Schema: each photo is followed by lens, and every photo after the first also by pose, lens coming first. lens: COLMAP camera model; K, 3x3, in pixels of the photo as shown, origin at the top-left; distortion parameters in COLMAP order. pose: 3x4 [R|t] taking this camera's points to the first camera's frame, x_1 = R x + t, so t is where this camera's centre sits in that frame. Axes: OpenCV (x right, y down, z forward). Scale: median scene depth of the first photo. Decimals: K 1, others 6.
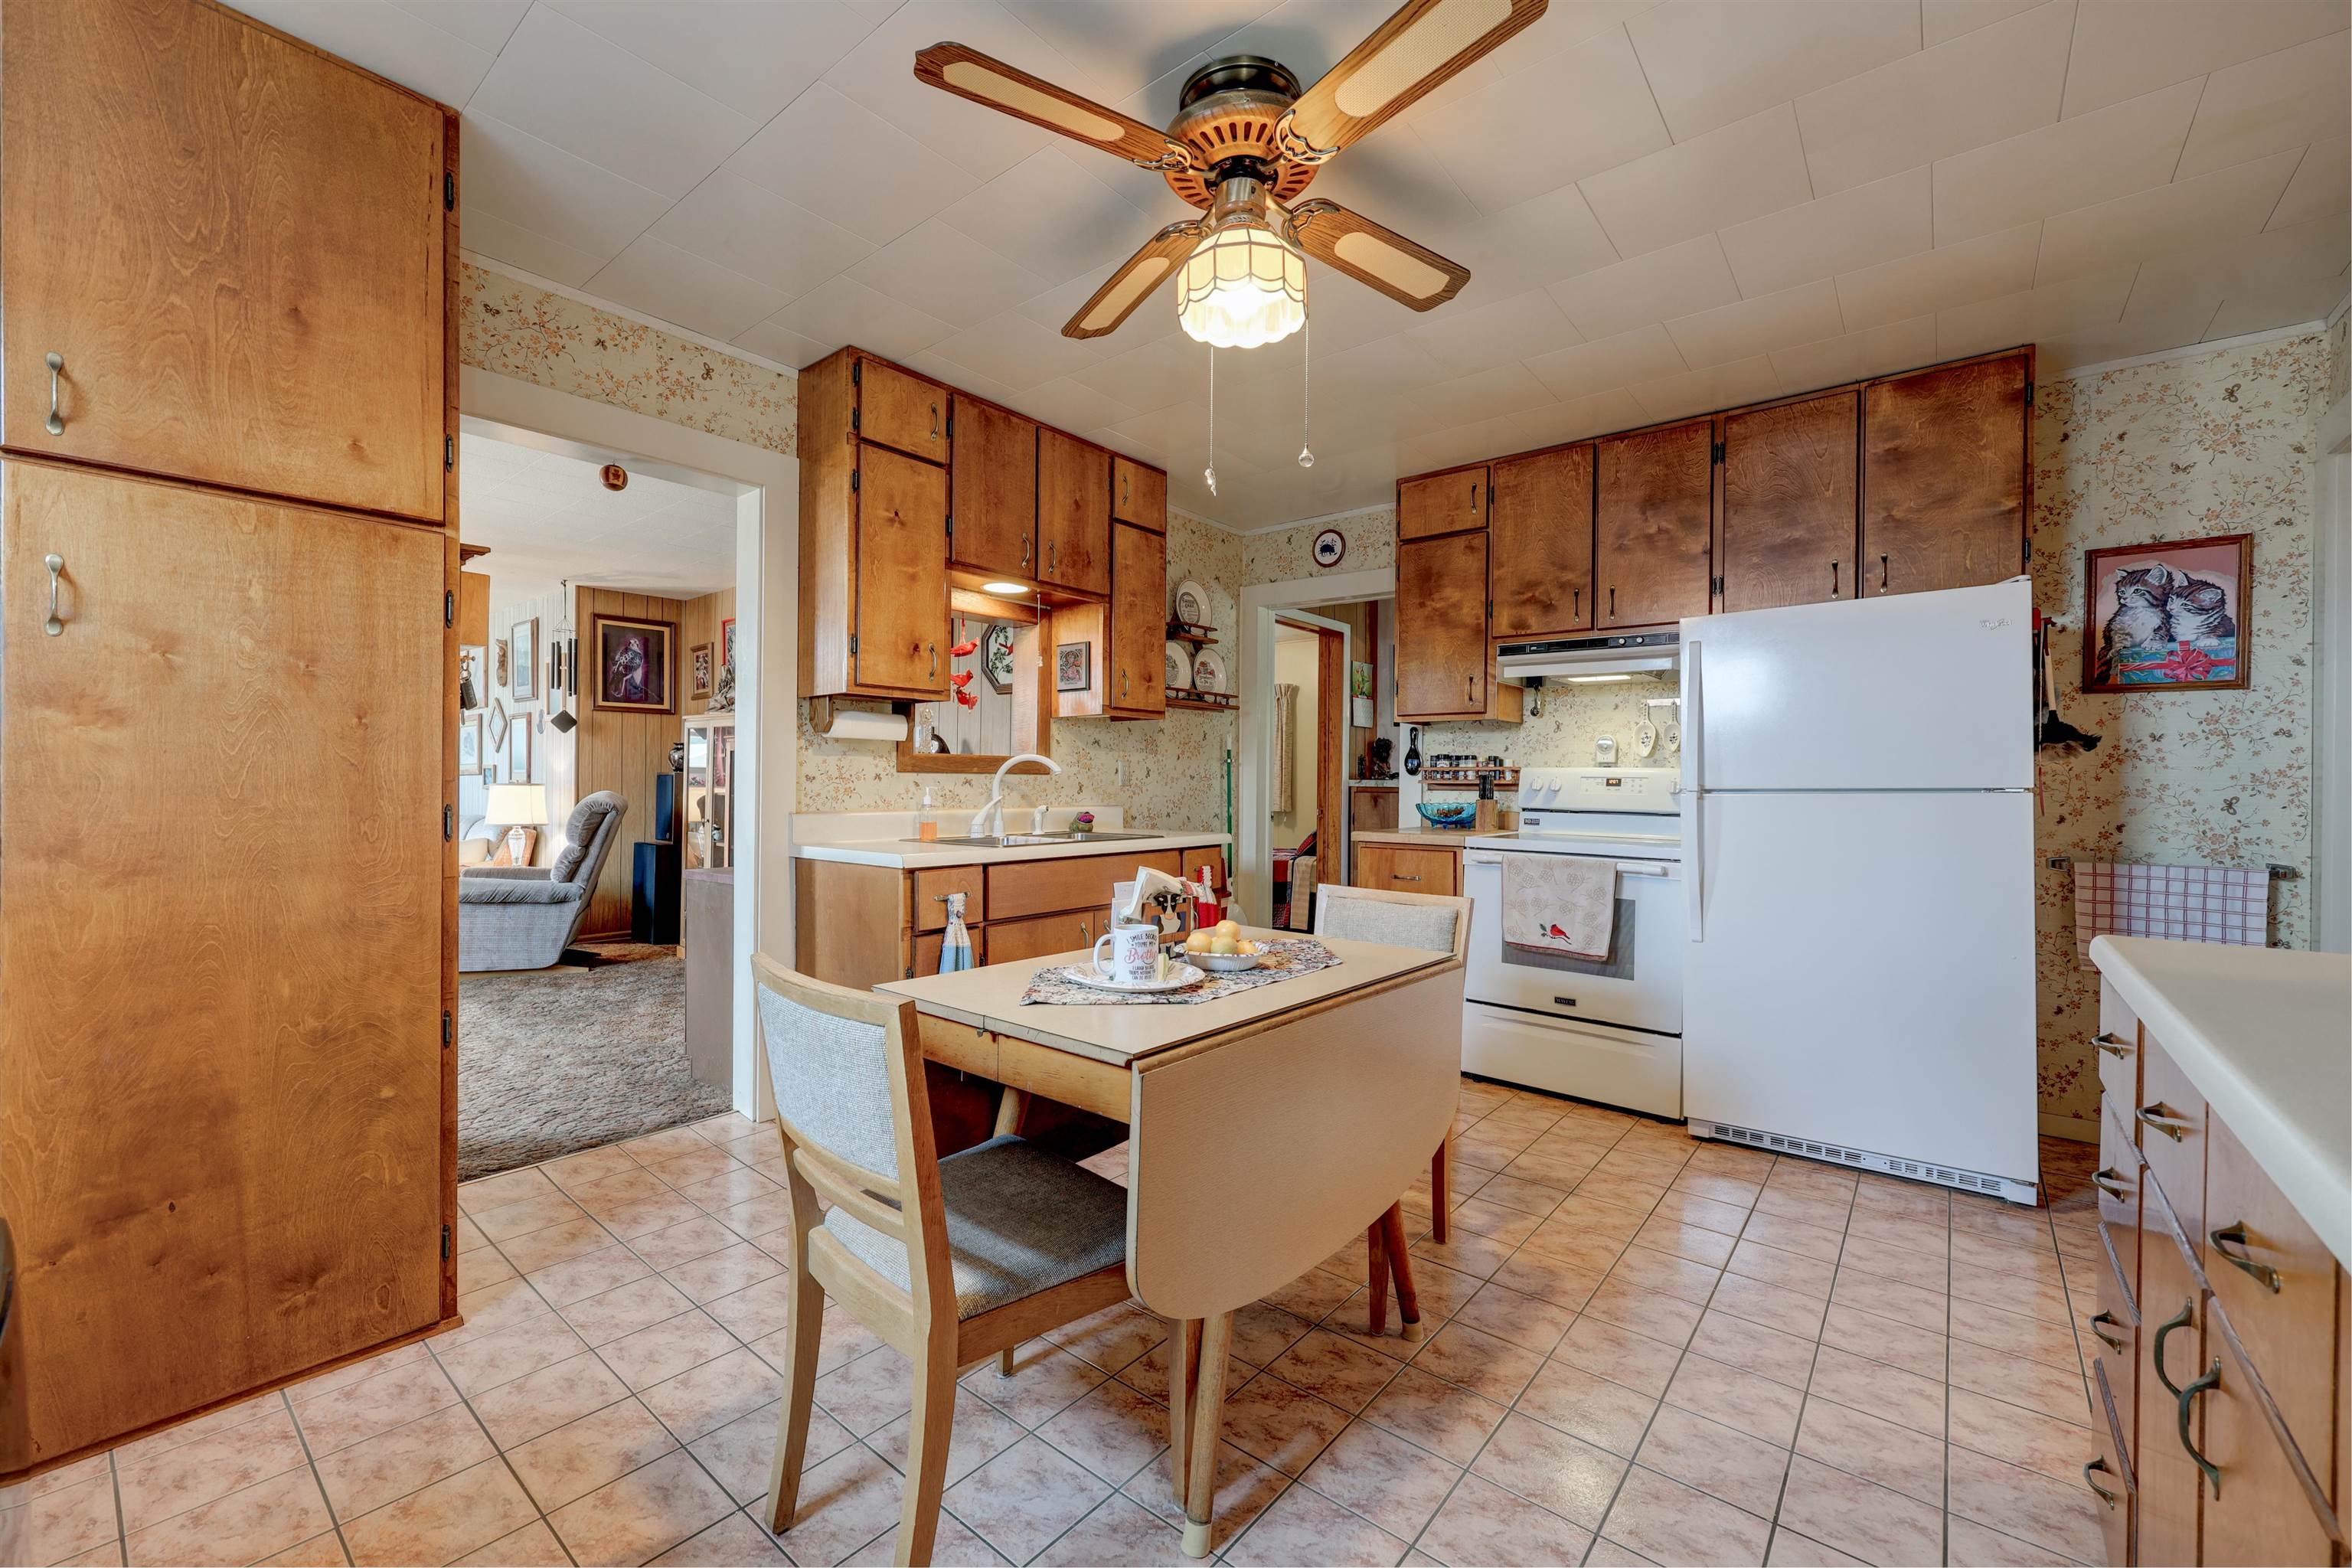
lens RADIAL K [[944.9, 0, 1166.2], [0, 944.9, 775.1], [0, 0, 1]] dist [0.000623, -0.000017]
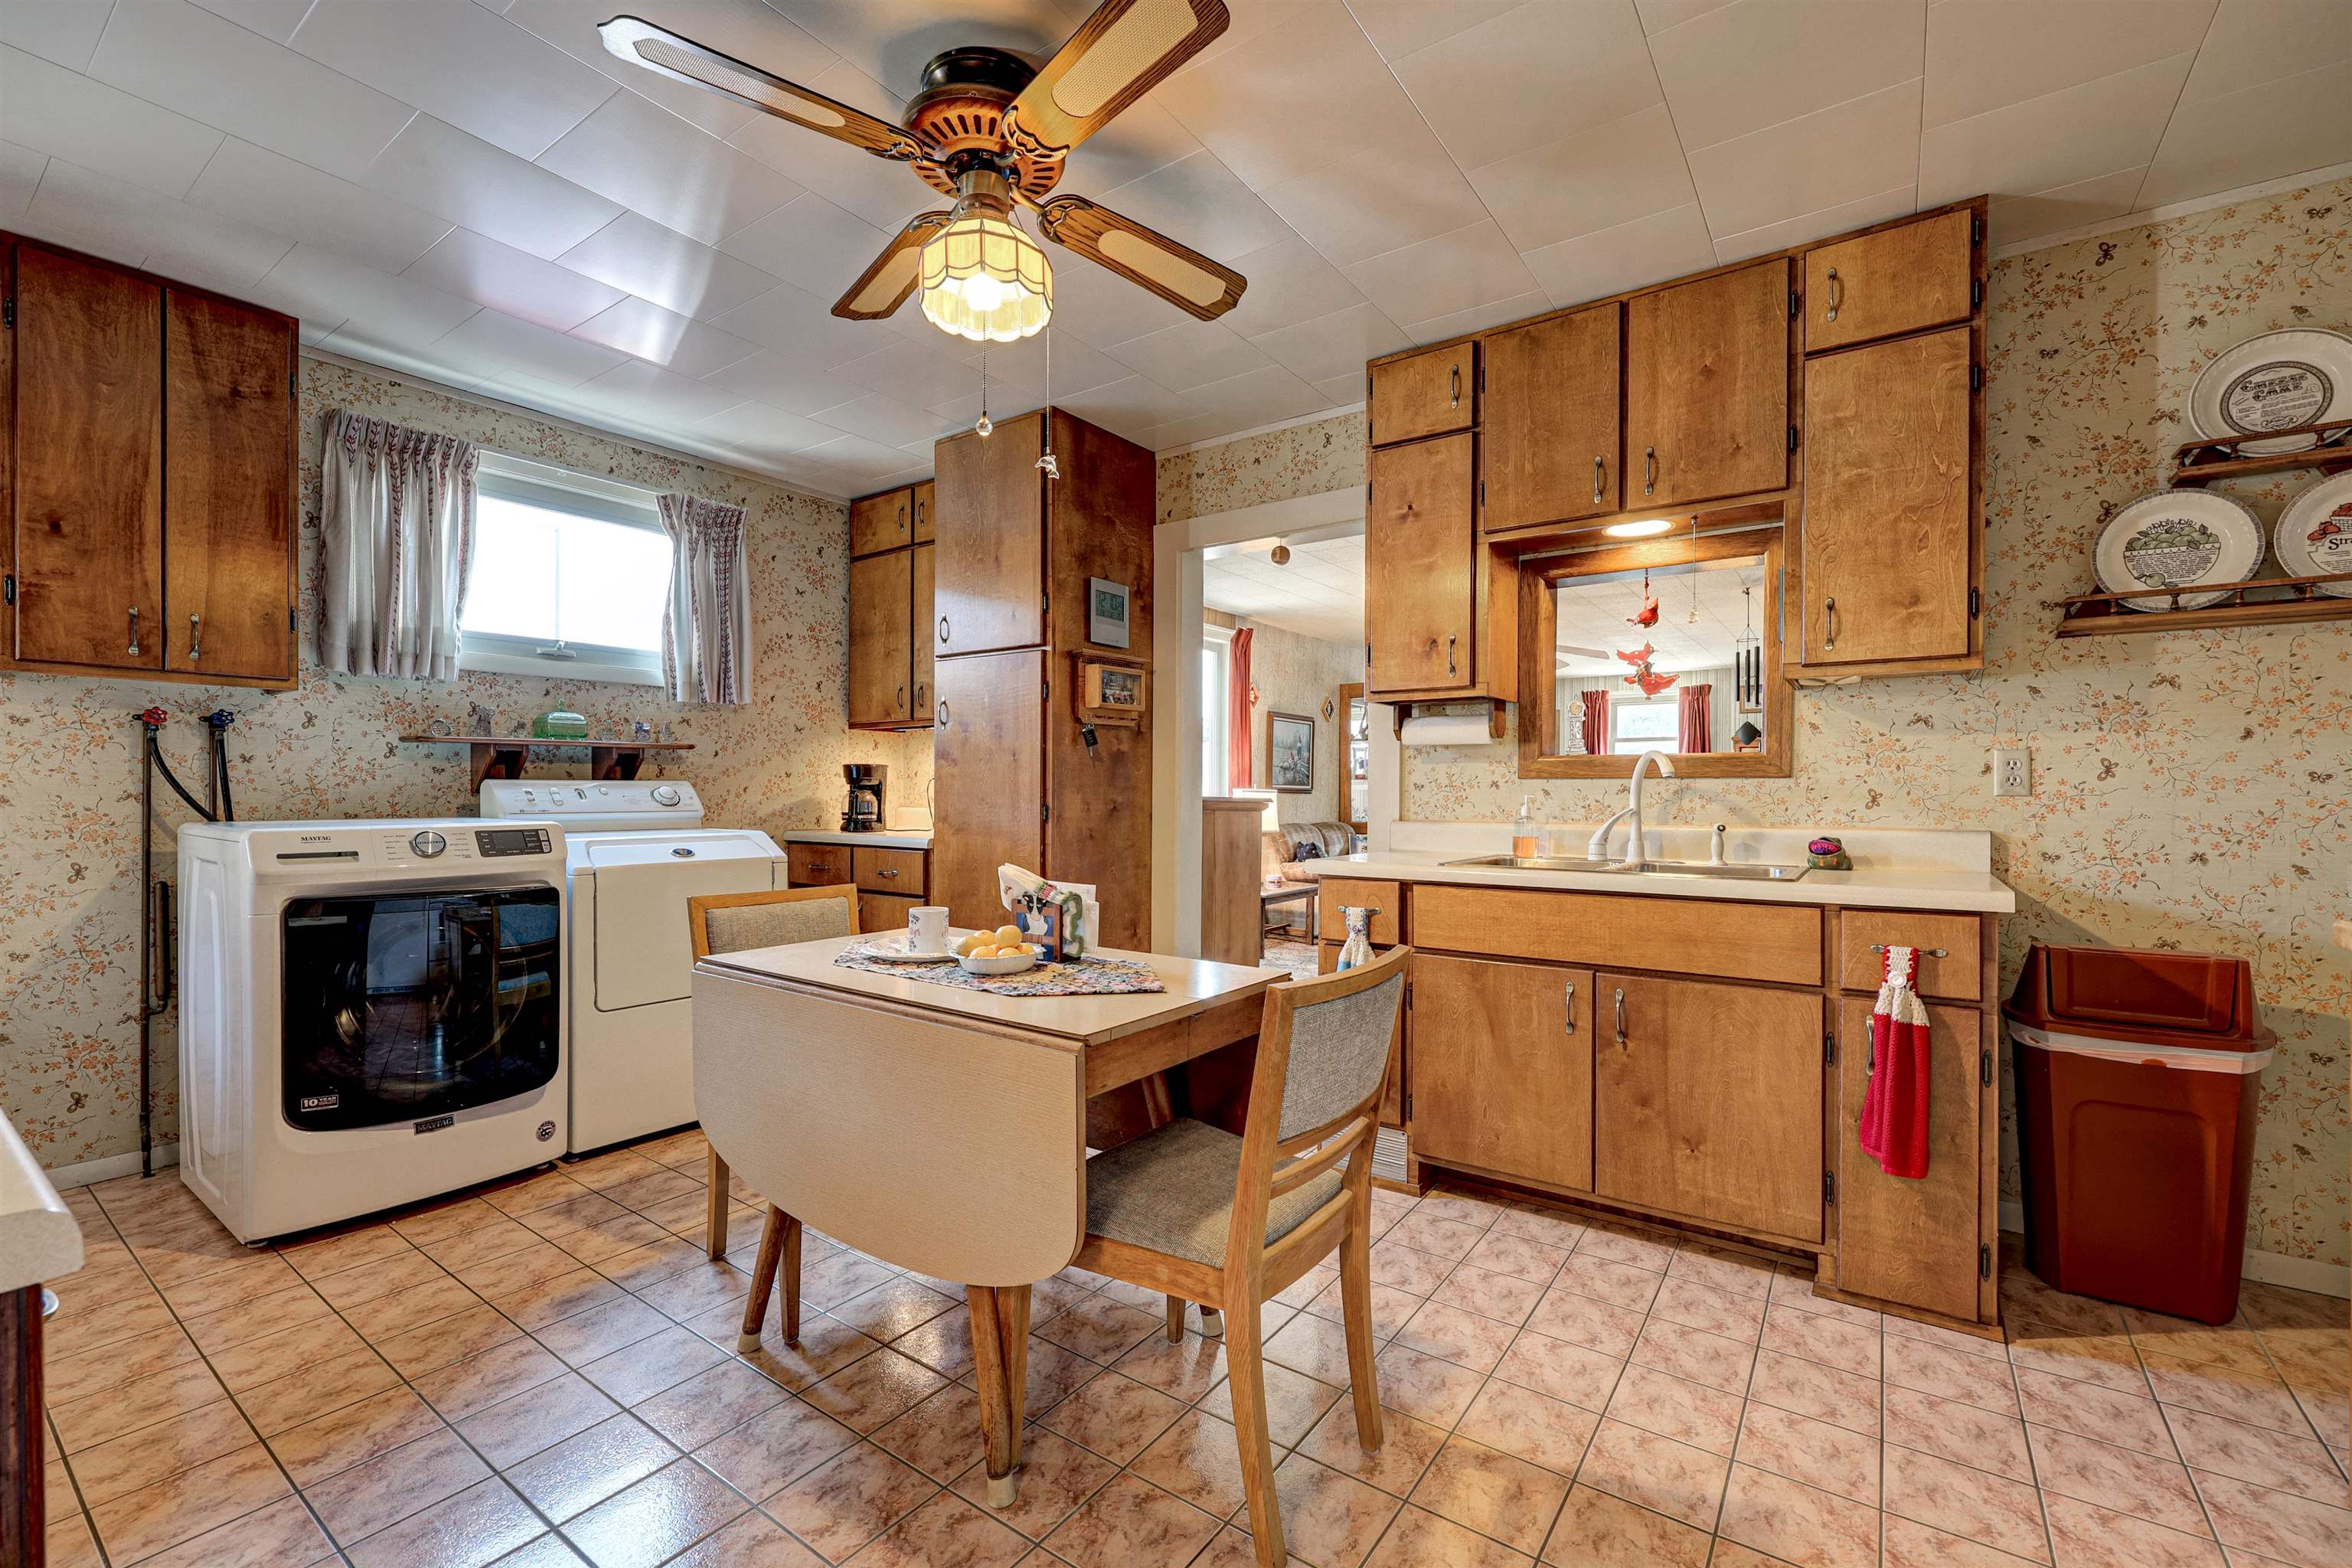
lens RADIAL K [[994.4, 0, 1176.0], [0, 994.4, 784.0], [0, 0, 1]] dist [-0.004476, -0.000254]
pose [[0.078513, -0.015767, -0.996788, 0.660789], [0.004789, 0.999869, -0.015439, 0.015556], [0.996902, -0.003562, 0.078578, 0.657919]]
